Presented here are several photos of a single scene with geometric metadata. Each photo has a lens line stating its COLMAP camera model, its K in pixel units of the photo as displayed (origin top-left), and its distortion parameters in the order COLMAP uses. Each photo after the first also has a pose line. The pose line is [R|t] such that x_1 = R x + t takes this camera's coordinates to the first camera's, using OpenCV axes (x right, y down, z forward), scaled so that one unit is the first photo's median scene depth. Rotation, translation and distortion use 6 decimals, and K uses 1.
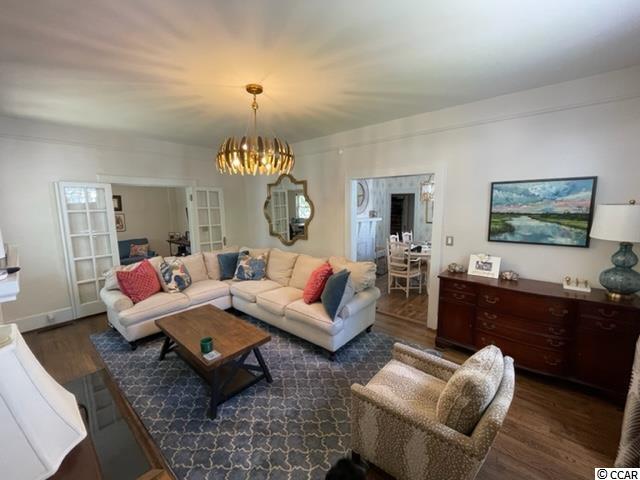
lens RADIAL K [[260.4, 0, 320.7], [0, 260.4, 240.3], [0, 0, 1]] dist [-0.001836, -0.000550]
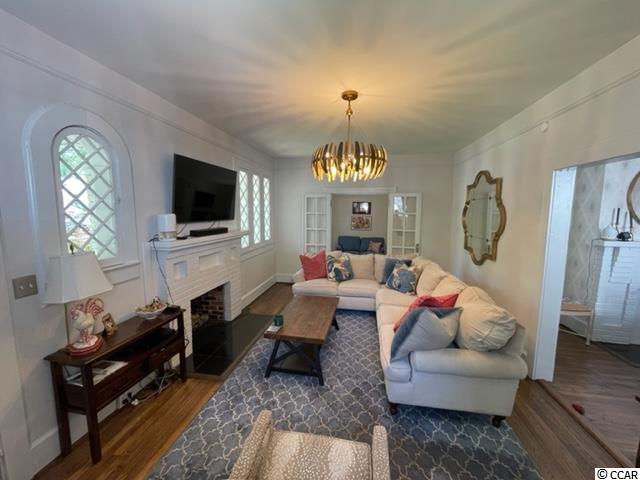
lens RADIAL K [[260.4, 0, 317.8], [0, 260.4, 240.2], [0, 0, 1]] dist [-0.001836, -0.000550]
pose [[0.501567, 0.111878, -0.857854, 0.547354], [-0.130468, 0.990044, 0.052836, -0.056972], [0.855224, 0.085421, 0.511170, 0.382863]]
